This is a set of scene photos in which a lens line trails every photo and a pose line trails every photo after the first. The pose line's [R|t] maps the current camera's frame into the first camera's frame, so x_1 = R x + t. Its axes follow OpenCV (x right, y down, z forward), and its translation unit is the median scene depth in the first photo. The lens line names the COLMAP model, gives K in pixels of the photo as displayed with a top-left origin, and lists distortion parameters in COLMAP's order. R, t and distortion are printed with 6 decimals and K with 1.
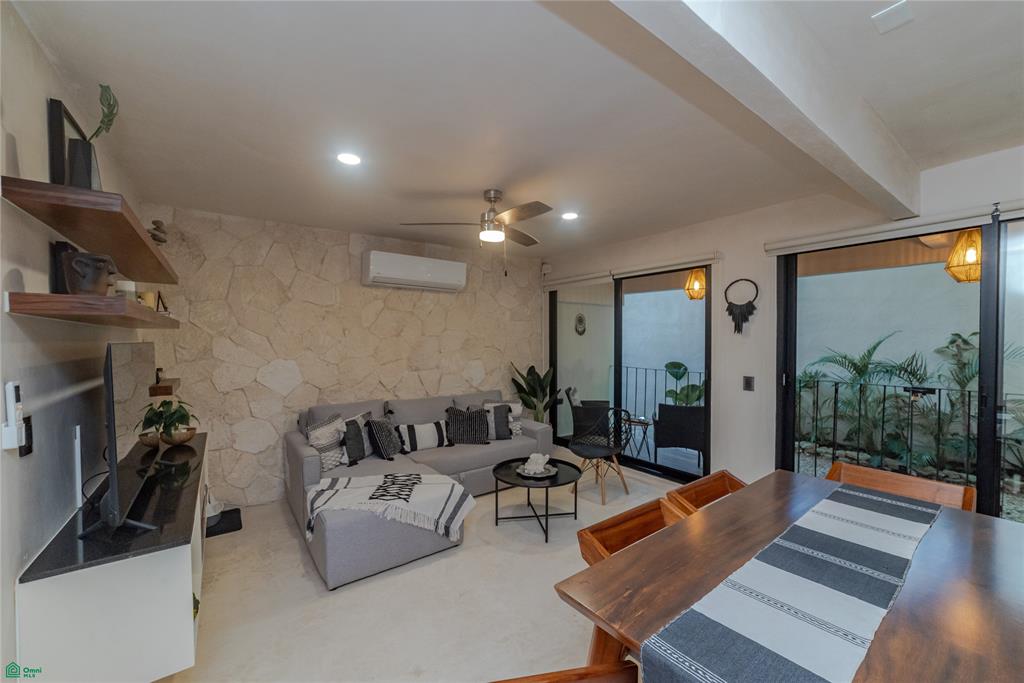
lens RADIAL K [[400.3, 0, 513.6], [0, 400.3, 337.2], [0, 0, 1]] dist [-0.031977, 0.010676]
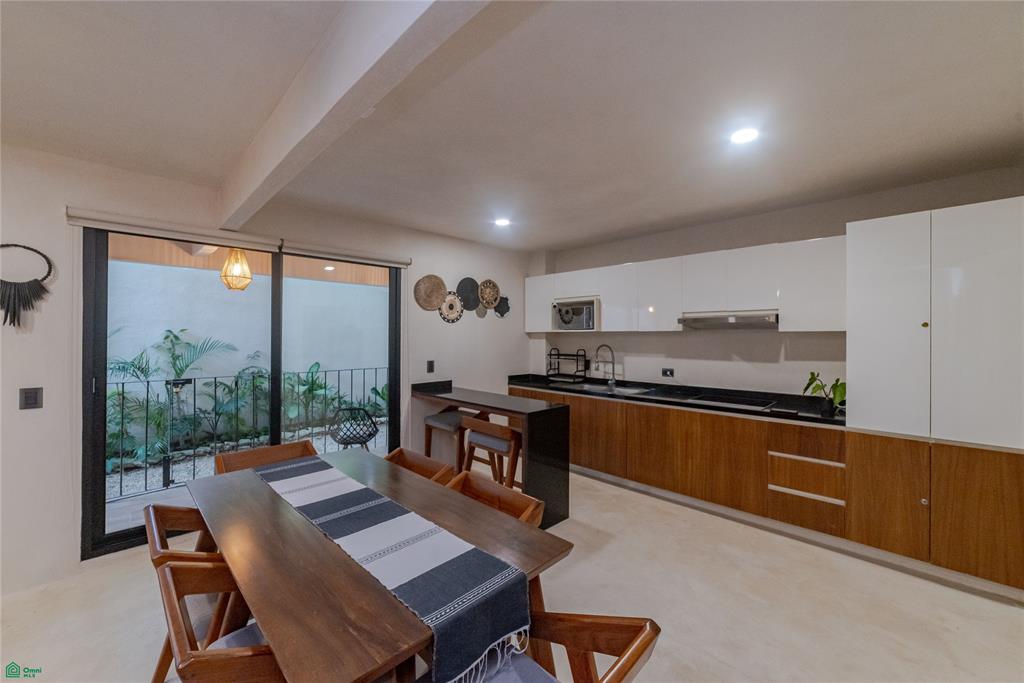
lens RADIAL K [[400.3, 0, 513.6], [0, 400.3, 337.2], [0, 0, 1]] dist [-0.031977, 0.010676]
pose [[-0.150893, -0.001571, 0.988549, -0.214046], [-0.010596, 0.999944, -0.000028, 0.001007], [-0.988493, -0.010479, -0.150902, 0.276747]]
